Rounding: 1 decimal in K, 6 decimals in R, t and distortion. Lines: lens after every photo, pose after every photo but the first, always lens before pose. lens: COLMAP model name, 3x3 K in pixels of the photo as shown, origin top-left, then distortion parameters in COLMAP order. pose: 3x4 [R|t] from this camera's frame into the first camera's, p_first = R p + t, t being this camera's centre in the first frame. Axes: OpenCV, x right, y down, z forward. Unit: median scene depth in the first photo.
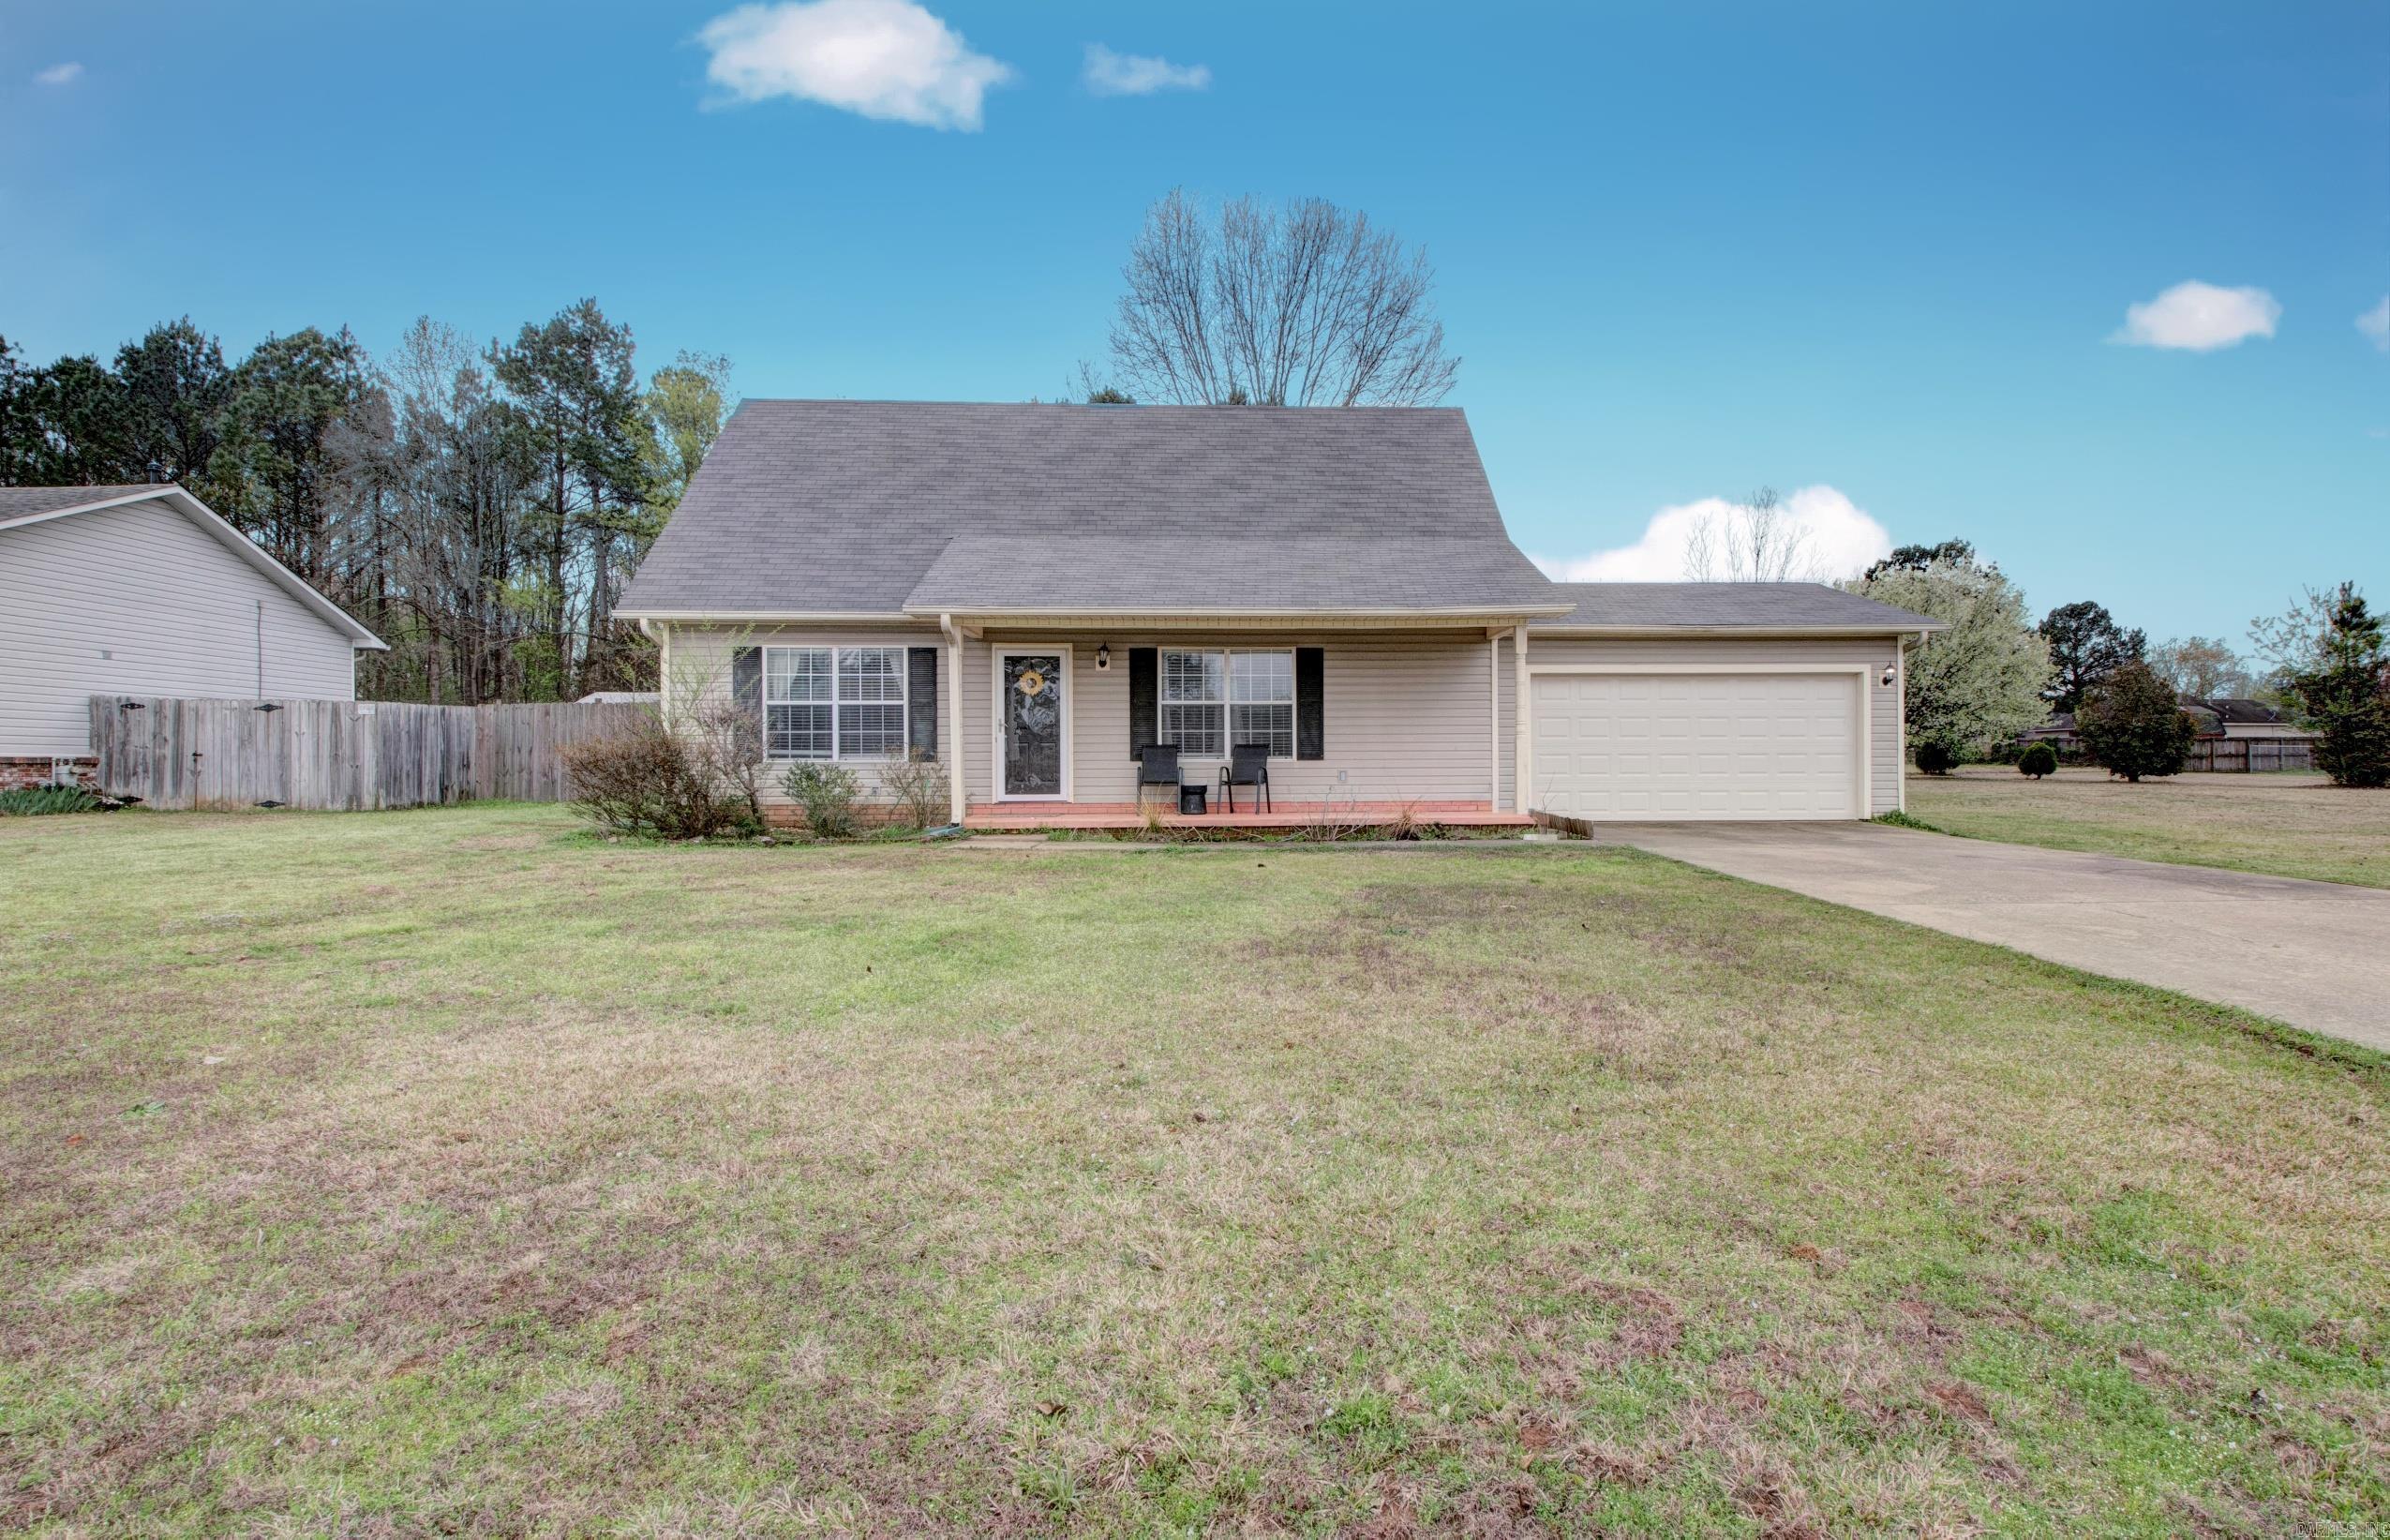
lens RADIAL K [[1110.0, 0, 1194.7], [0, 1110.0, 758.3], [0, 0, 1]] dist [0.019928, -0.030655]
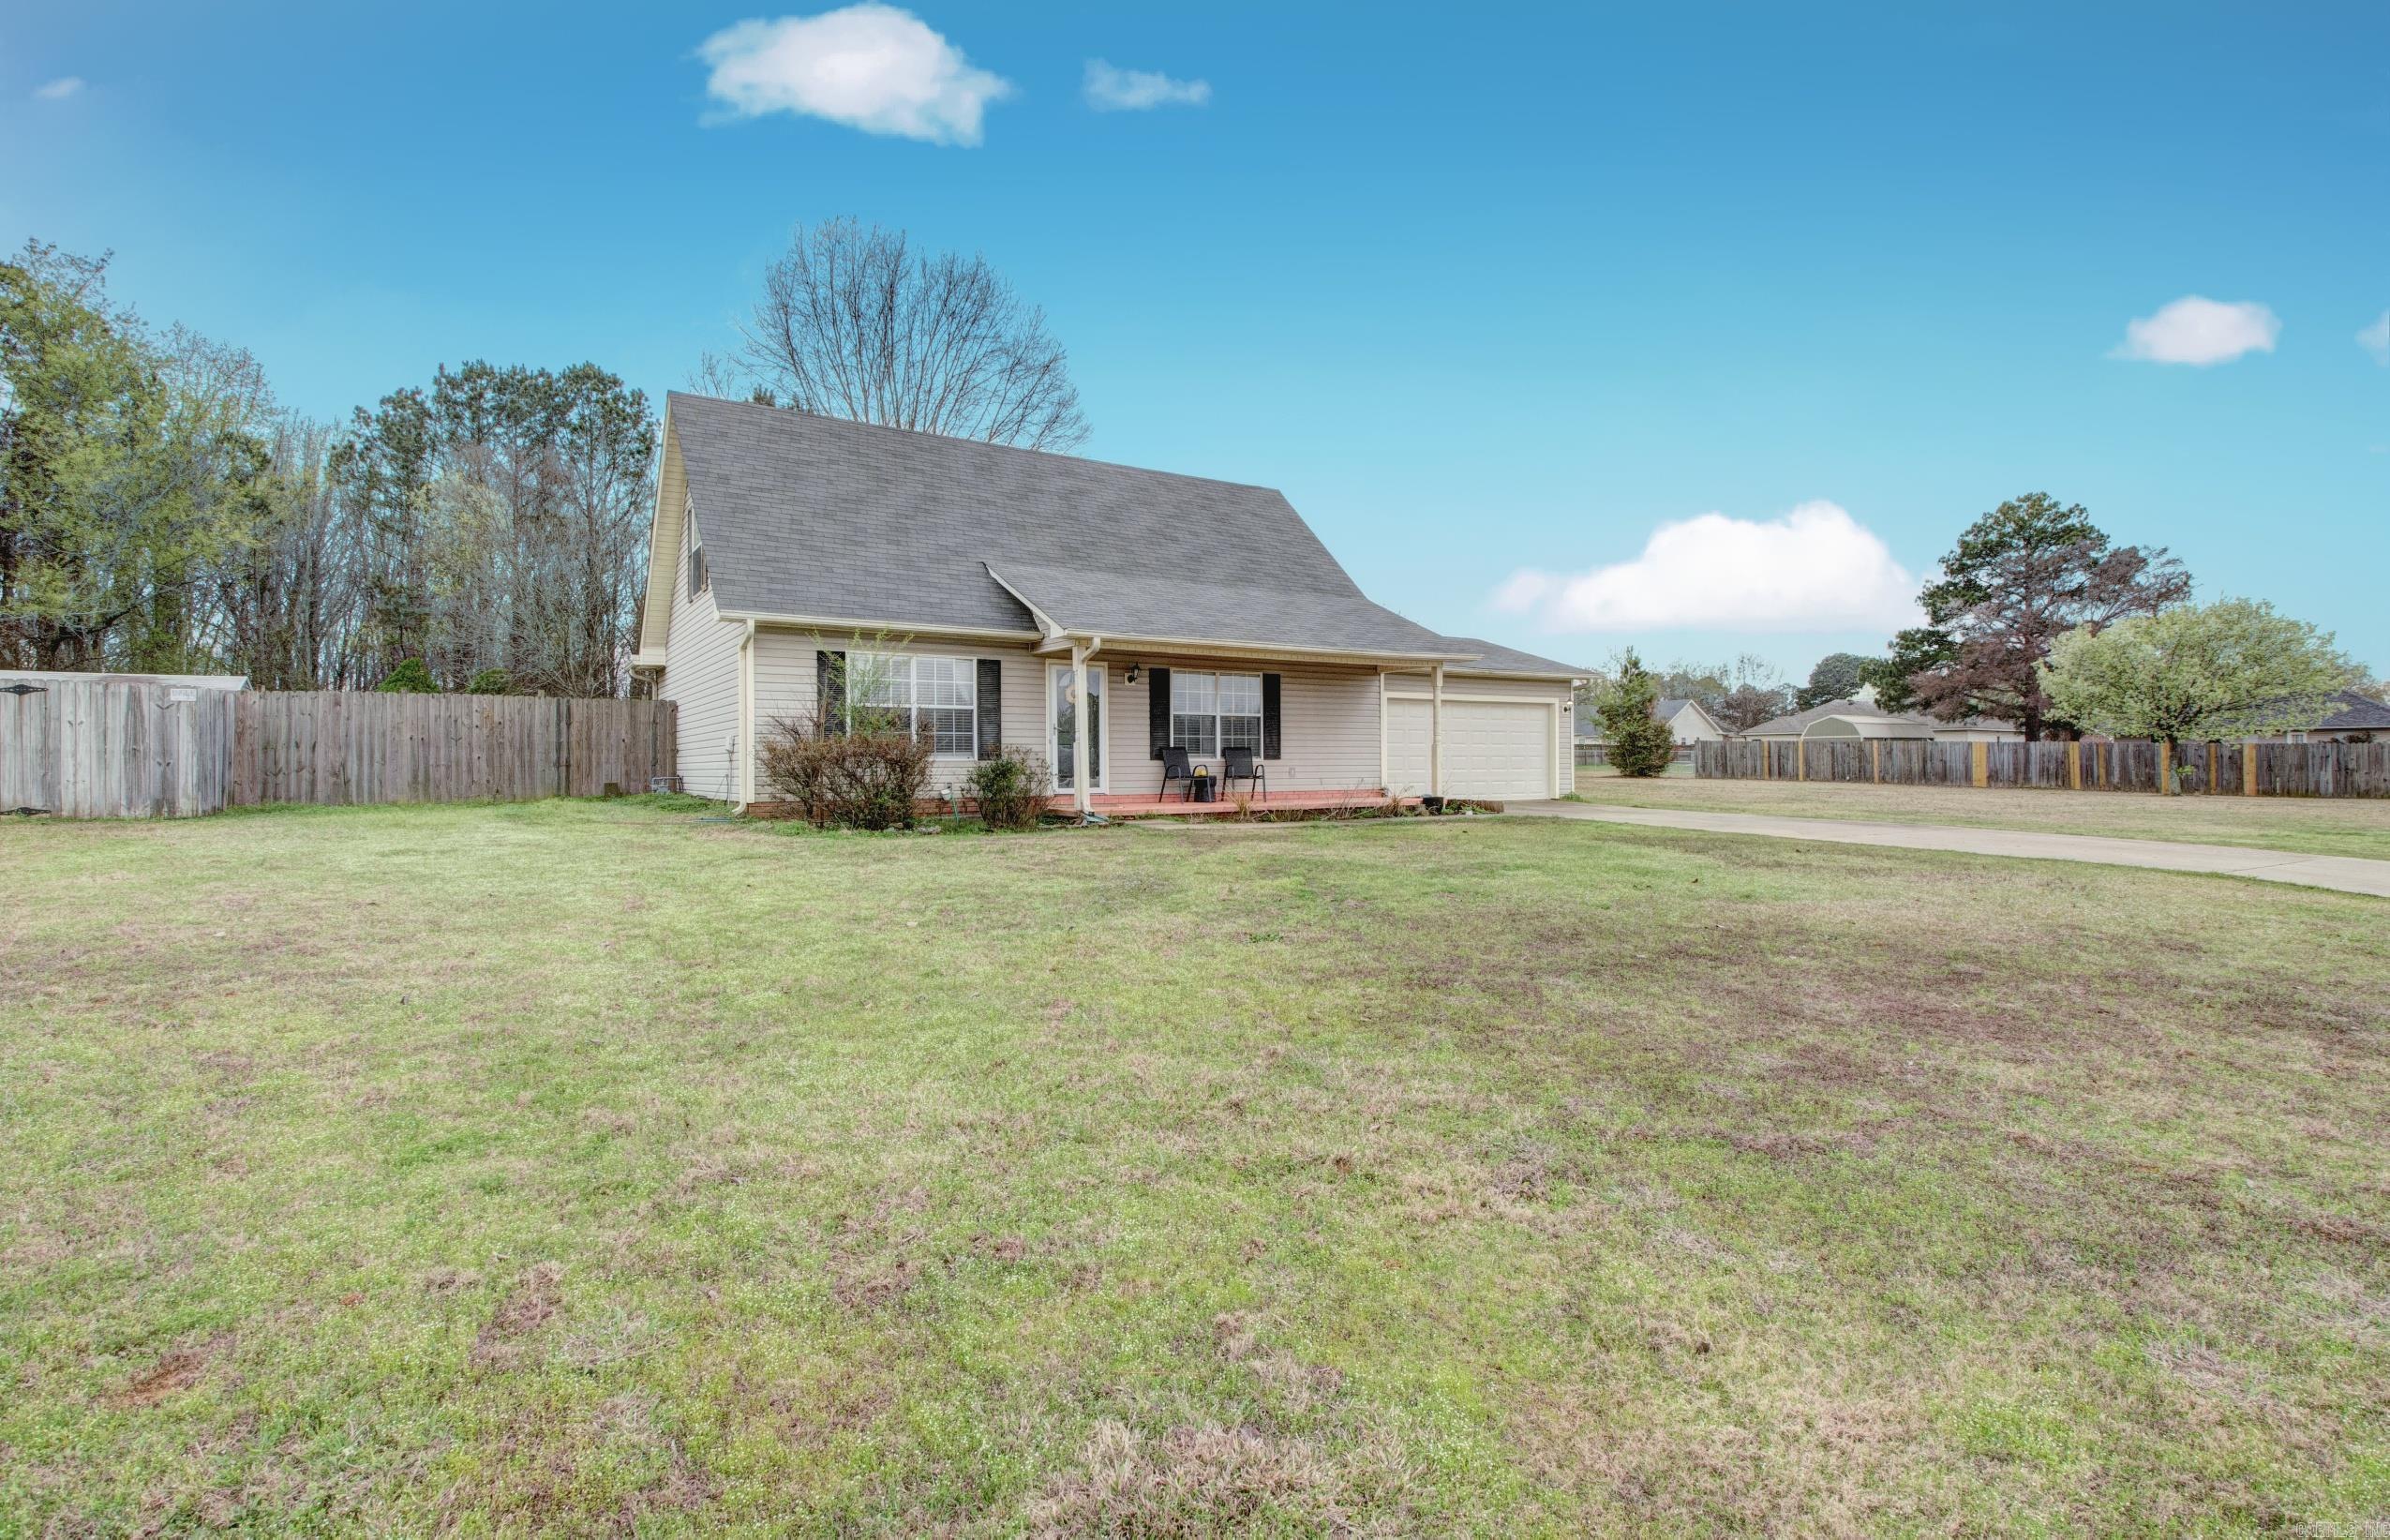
lens RADIAL K [[1080.7, 0, 1104.5], [0, 1080.7, 757.3], [0, 0, 1]] dist [0.000148, -0.027816]
pose [[0.882869, 0.003561, 0.469607, -0.662141], [-0.003344, 0.999994, -0.001296, 0.001159], [-0.469608, -0.000426, 0.882875, -0.028843]]
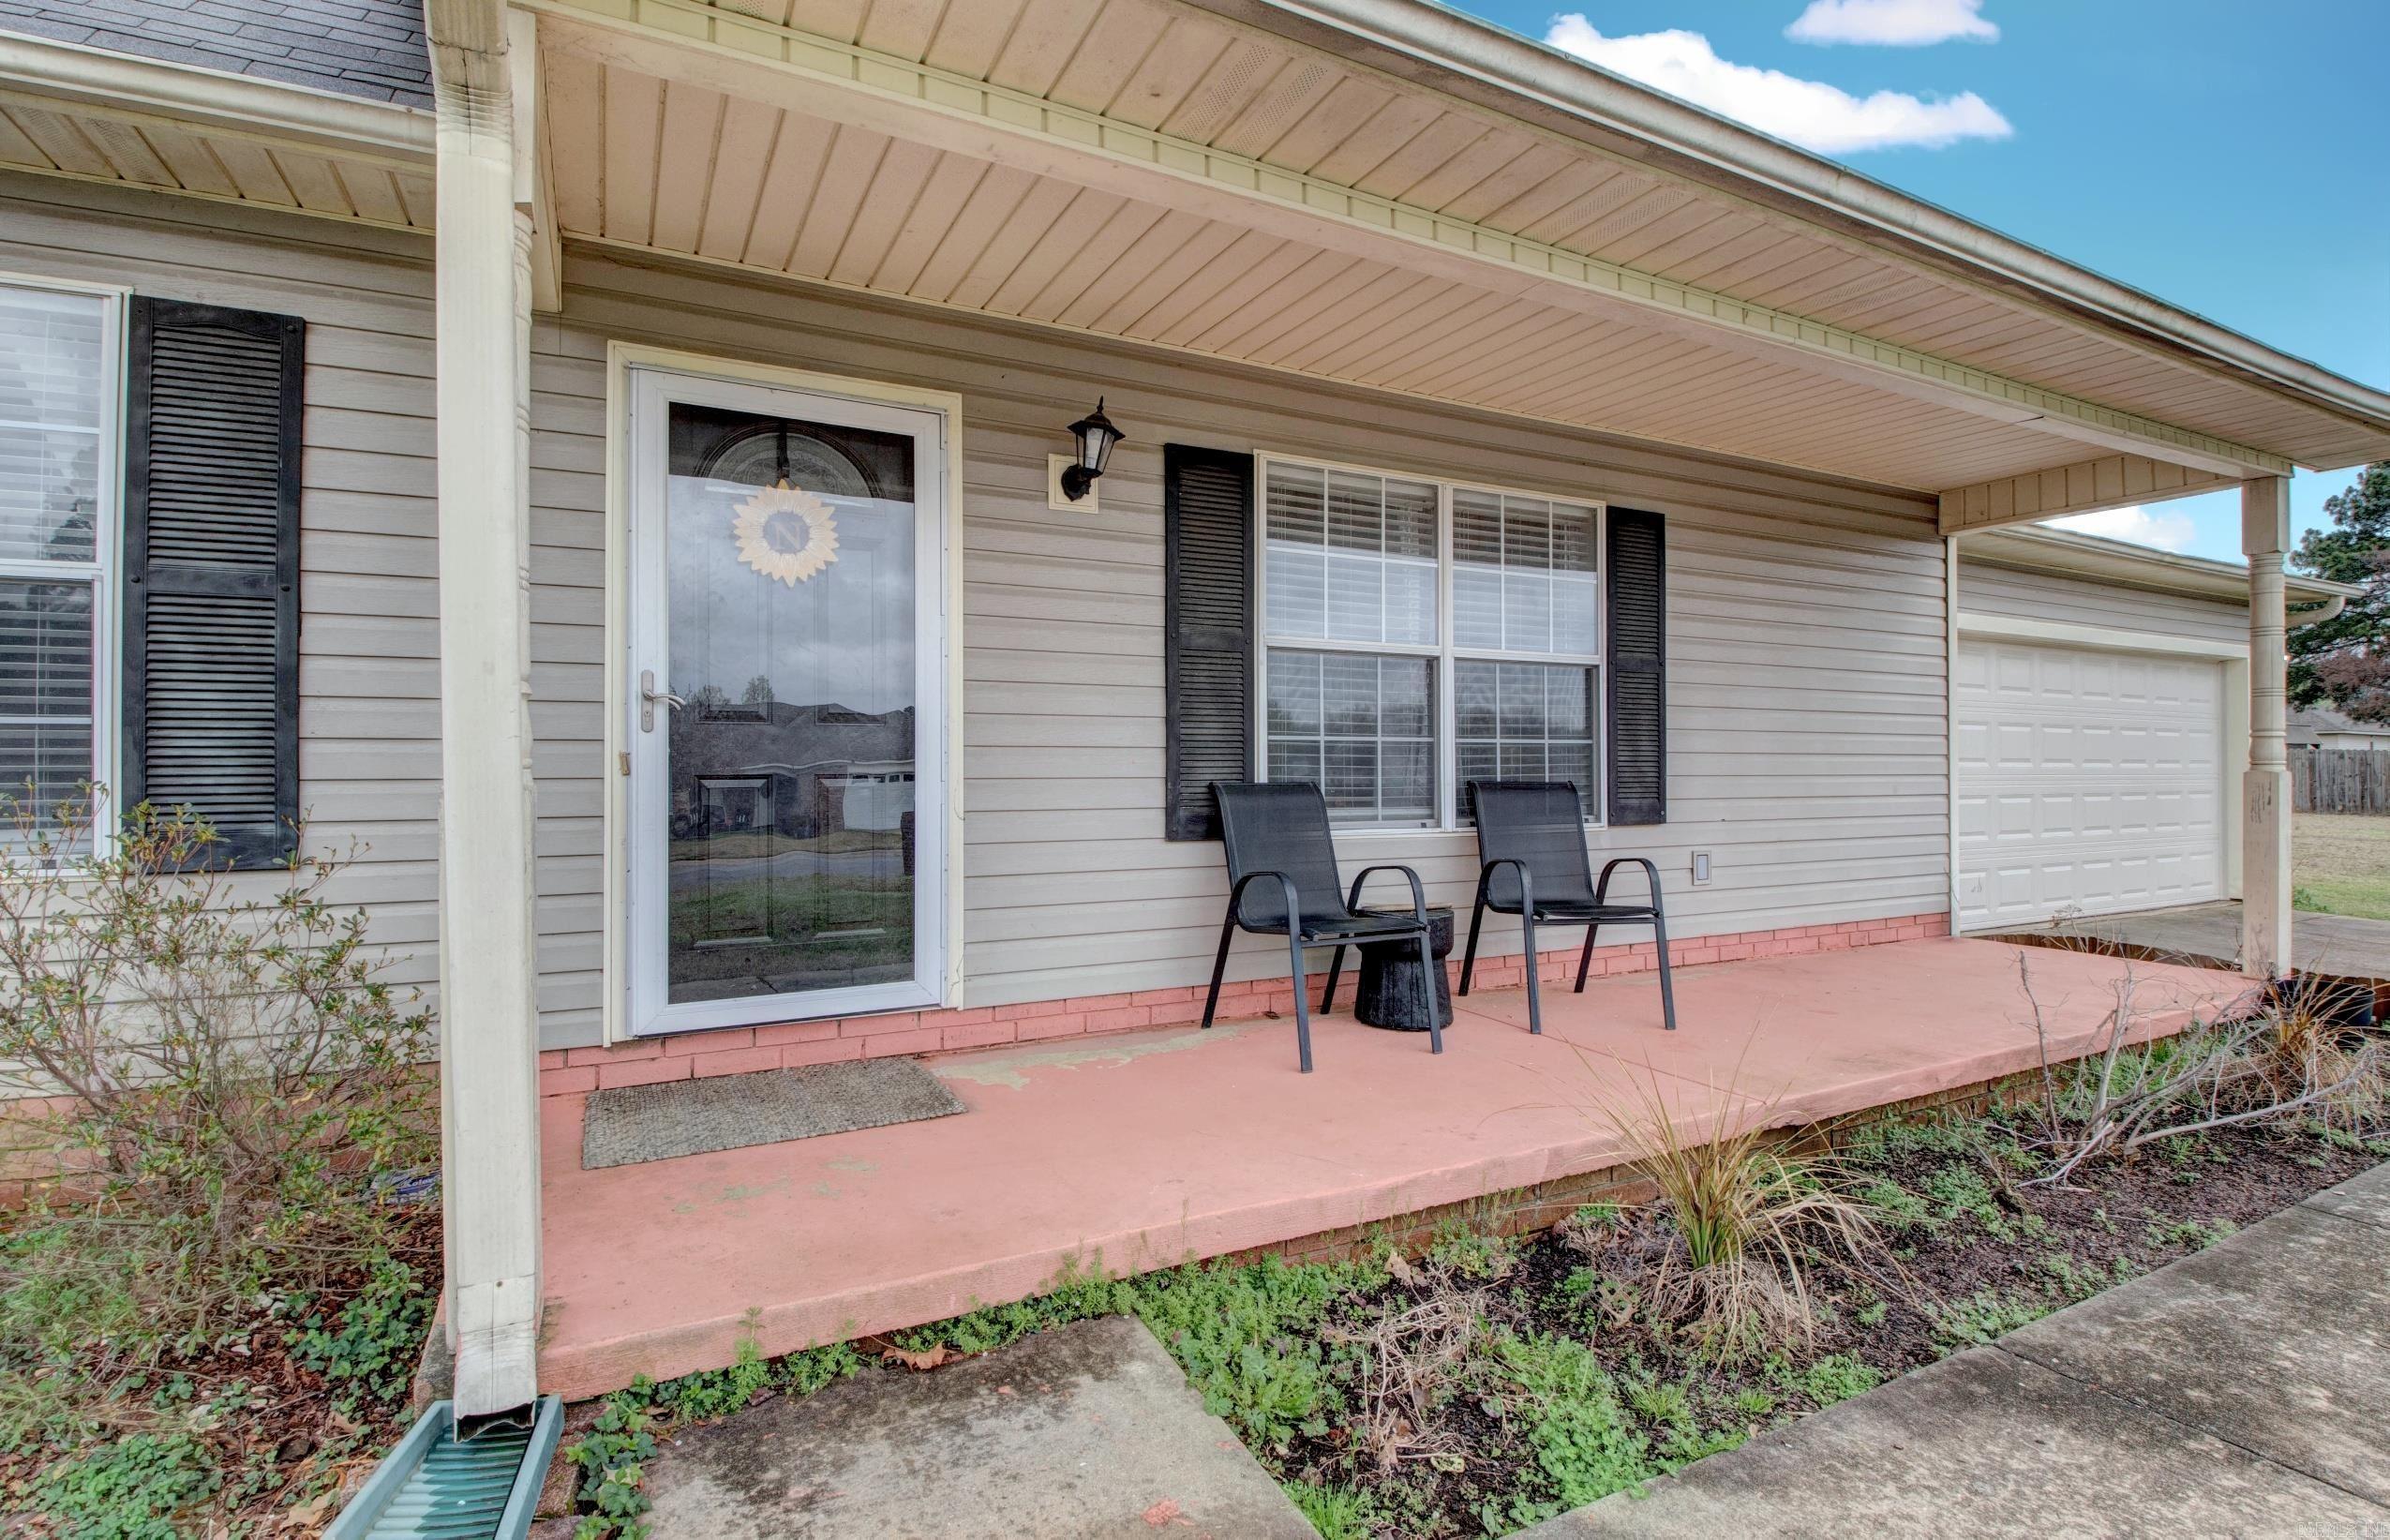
lens RADIAL K [[1110.0, 0, 1194.7], [0, 1110.0, 758.3], [0, 0, 1]] dist [0.019928, -0.030655]
pose [[0.886195, 0.006005, 0.463274, -0.181831], [-0.003661, 0.999976, -0.005959, -0.016984], [-0.463299, 0.003585, 0.886195, 0.747133]]
